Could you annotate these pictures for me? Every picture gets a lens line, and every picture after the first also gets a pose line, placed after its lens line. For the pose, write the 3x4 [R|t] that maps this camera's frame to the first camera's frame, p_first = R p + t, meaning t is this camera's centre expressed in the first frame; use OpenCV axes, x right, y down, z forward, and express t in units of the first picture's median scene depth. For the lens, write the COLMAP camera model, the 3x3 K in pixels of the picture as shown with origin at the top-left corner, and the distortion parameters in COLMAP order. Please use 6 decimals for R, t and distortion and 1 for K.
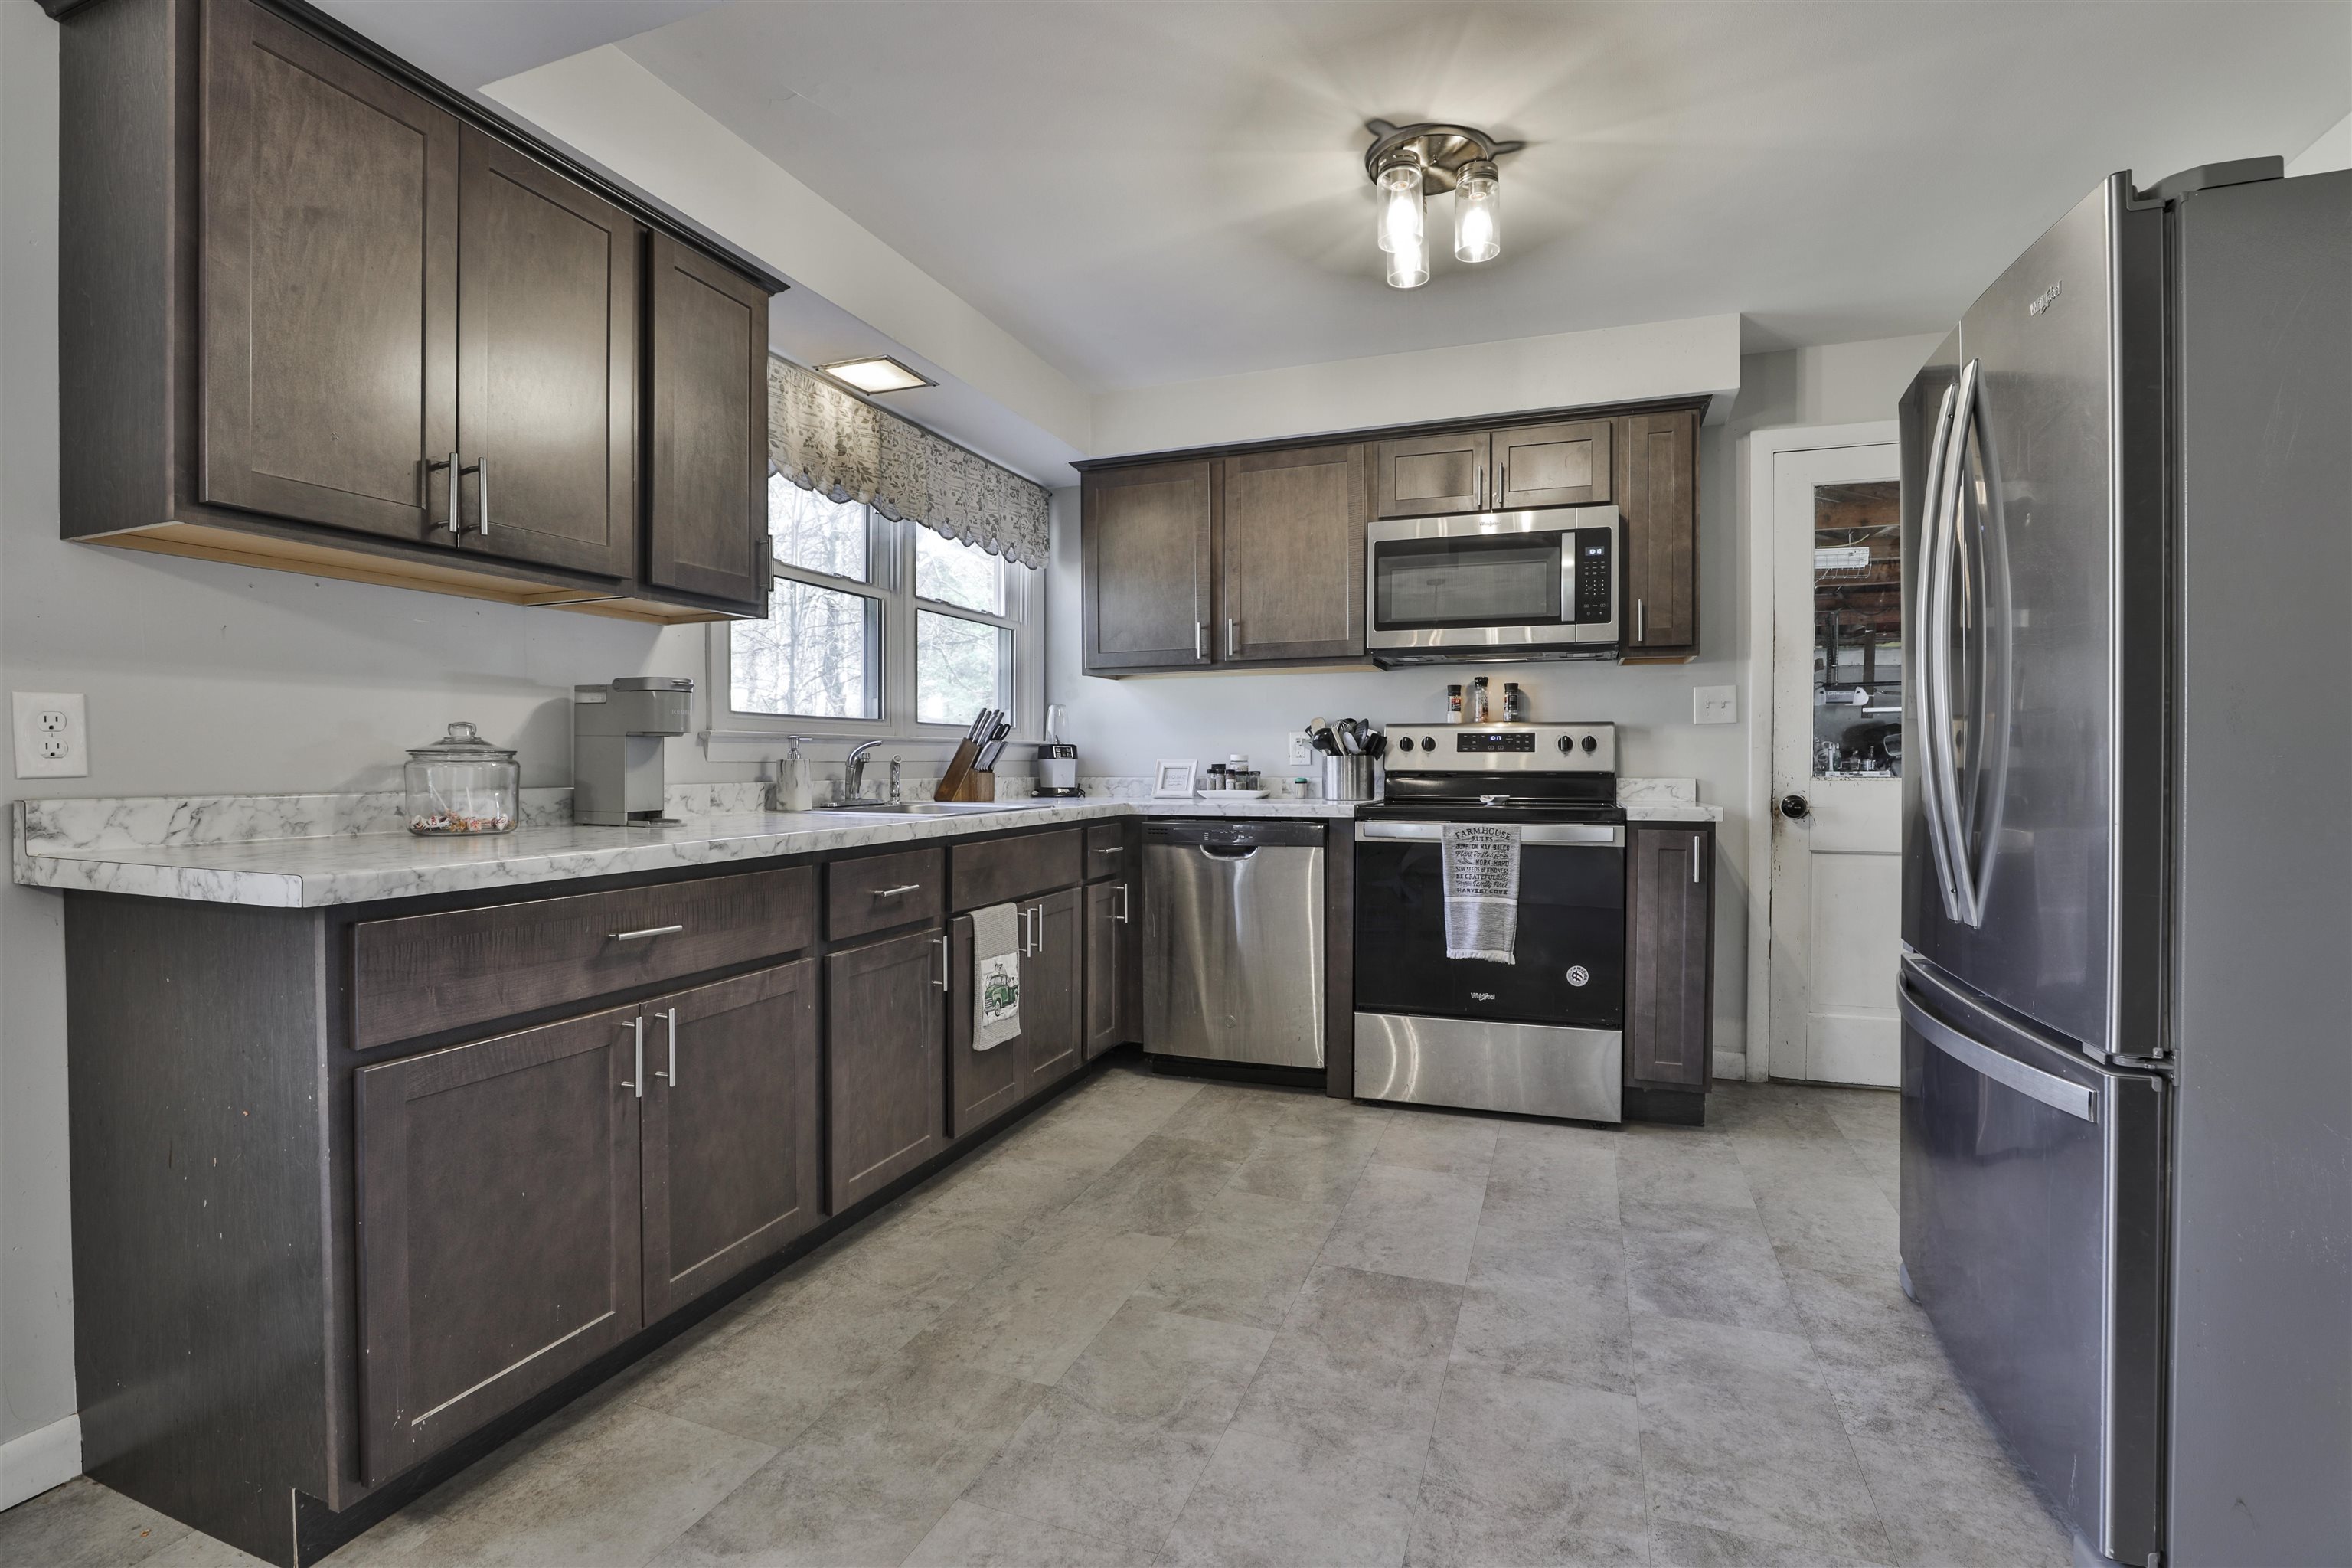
lens RADIAL K [[1086.8, 0, 1167.1], [0, 1086.8, 773.1], [0, 0, 1]] dist [-0.032834, 0.006660]
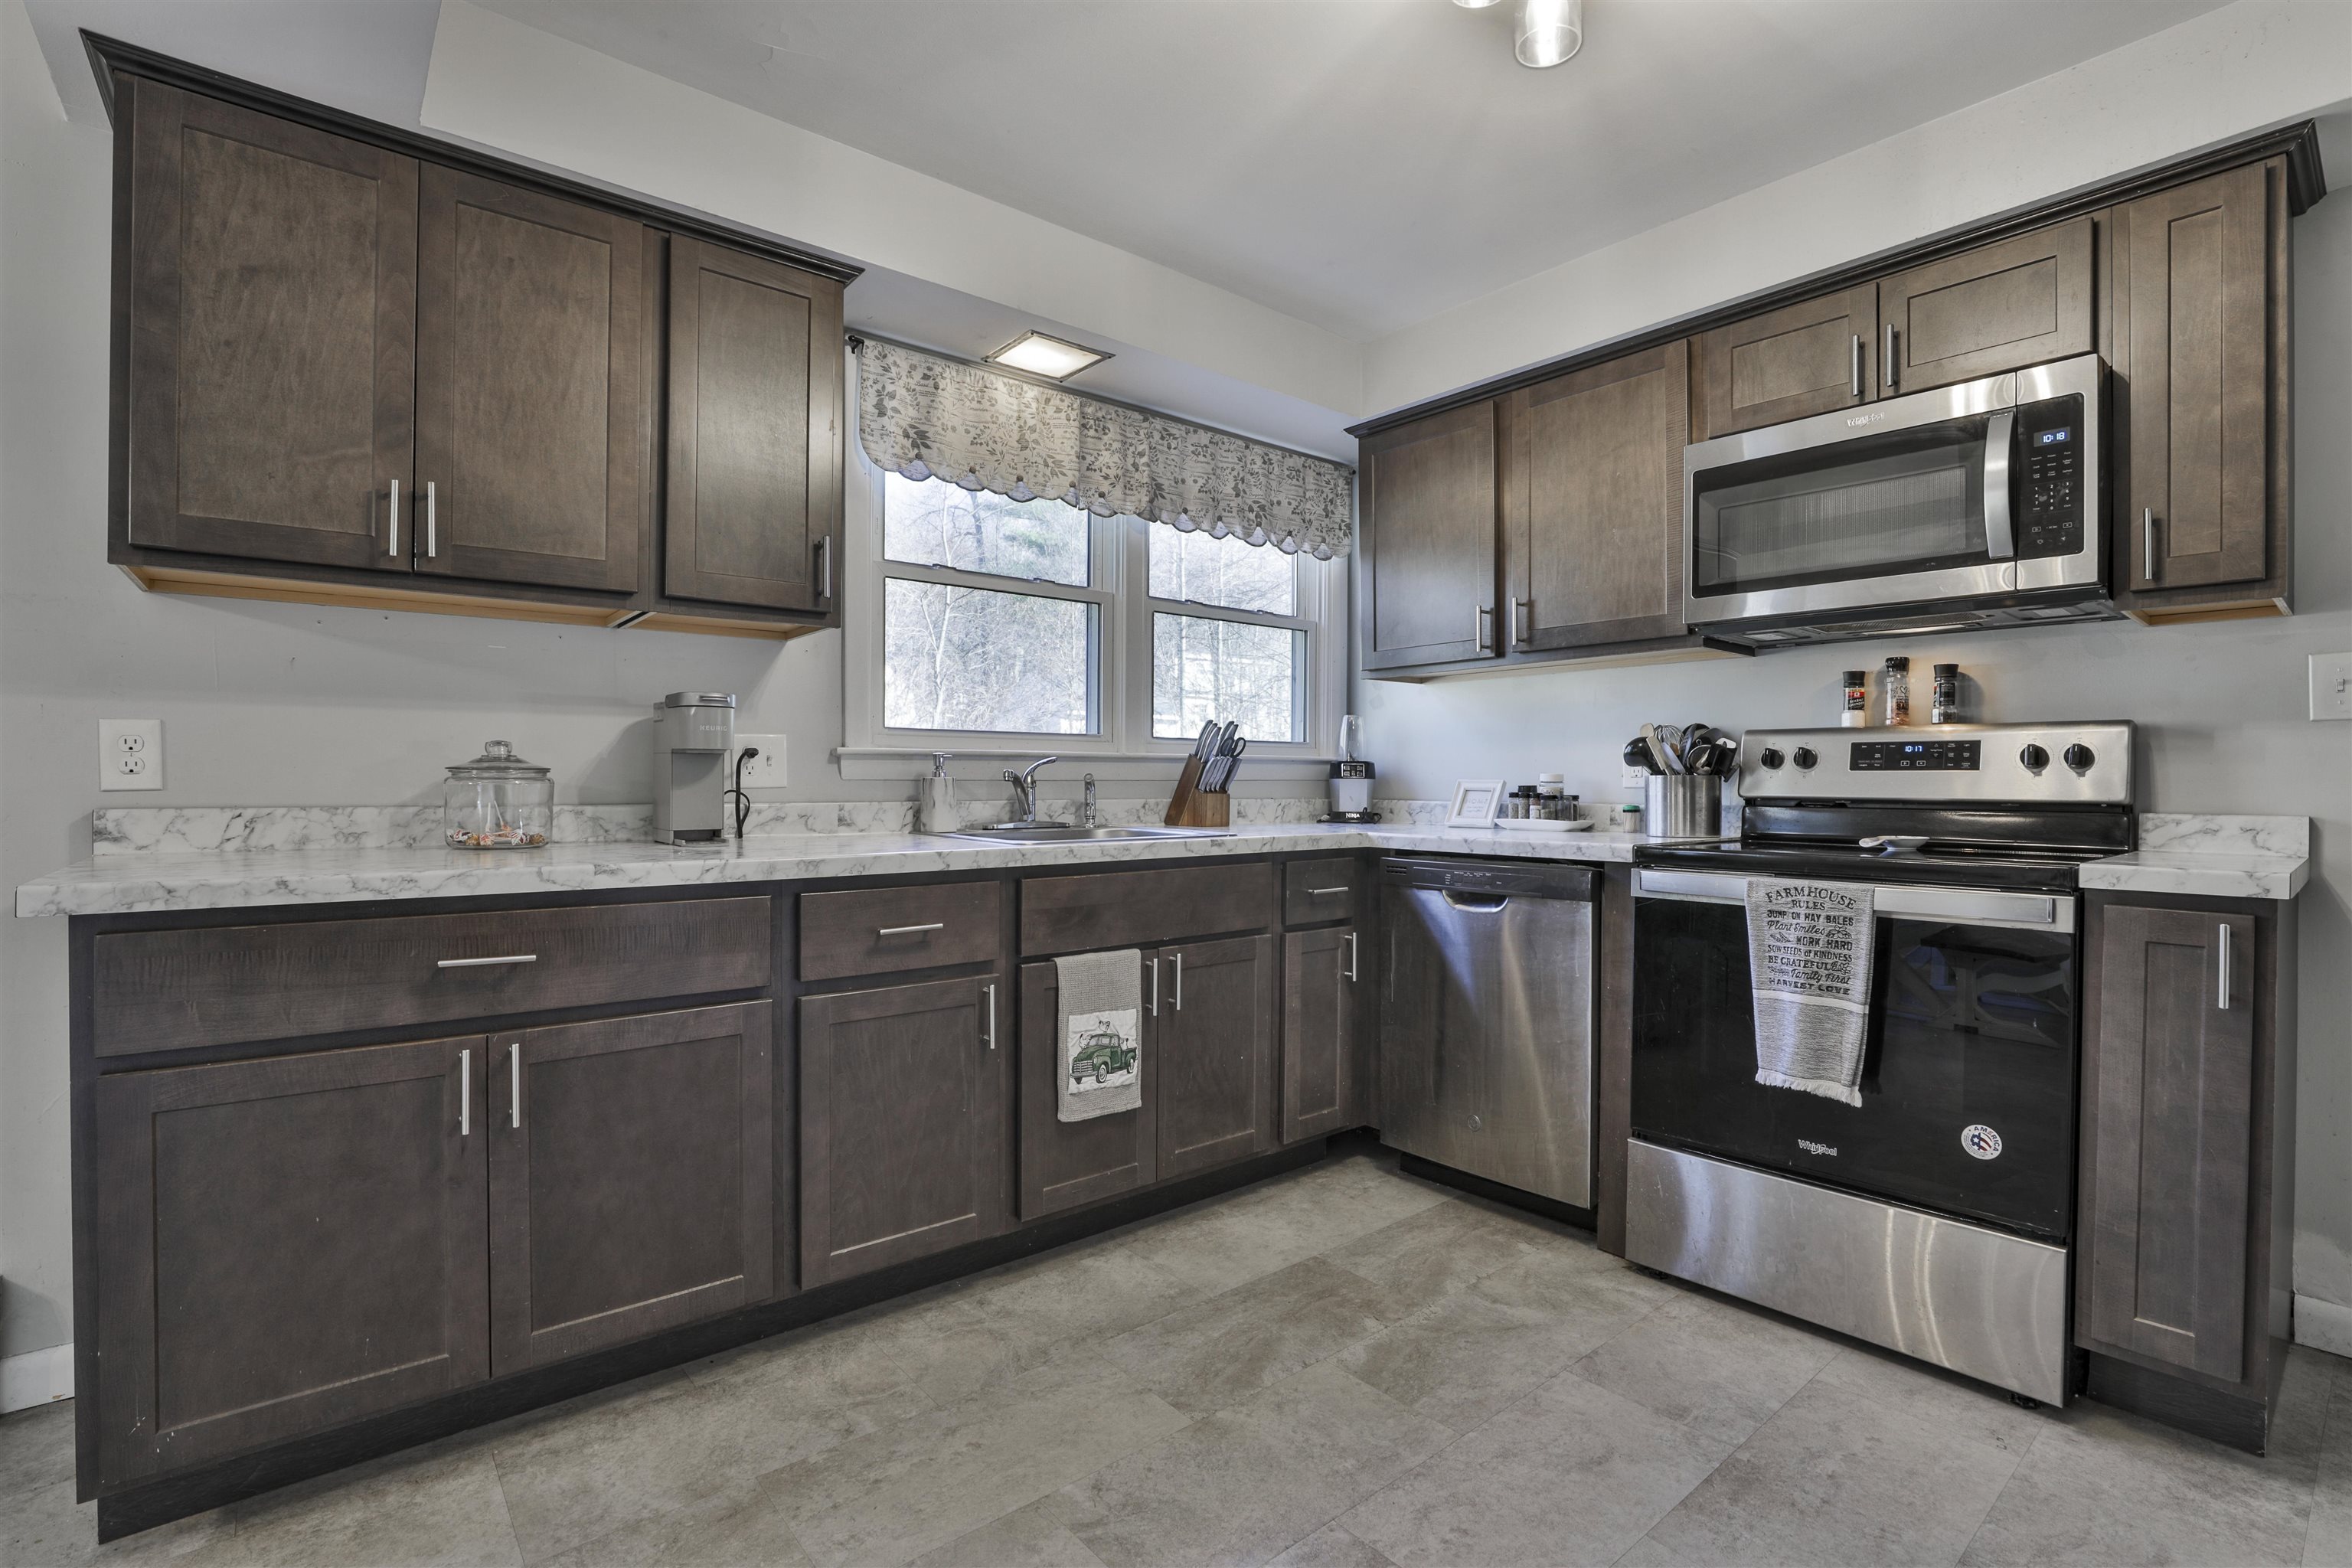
lens RADIAL K [[1086.8, 0, 1179.8], [0, 1086.8, 781.1], [0, 0, 1]] dist [-0.032834, 0.006660]
pose [[0.873623, 0.005168, -0.486576, 0.309646], [-0.009933, 0.999925, -0.007215, -0.005090], [0.486502, 0.011136, 0.873609, 0.292766]]
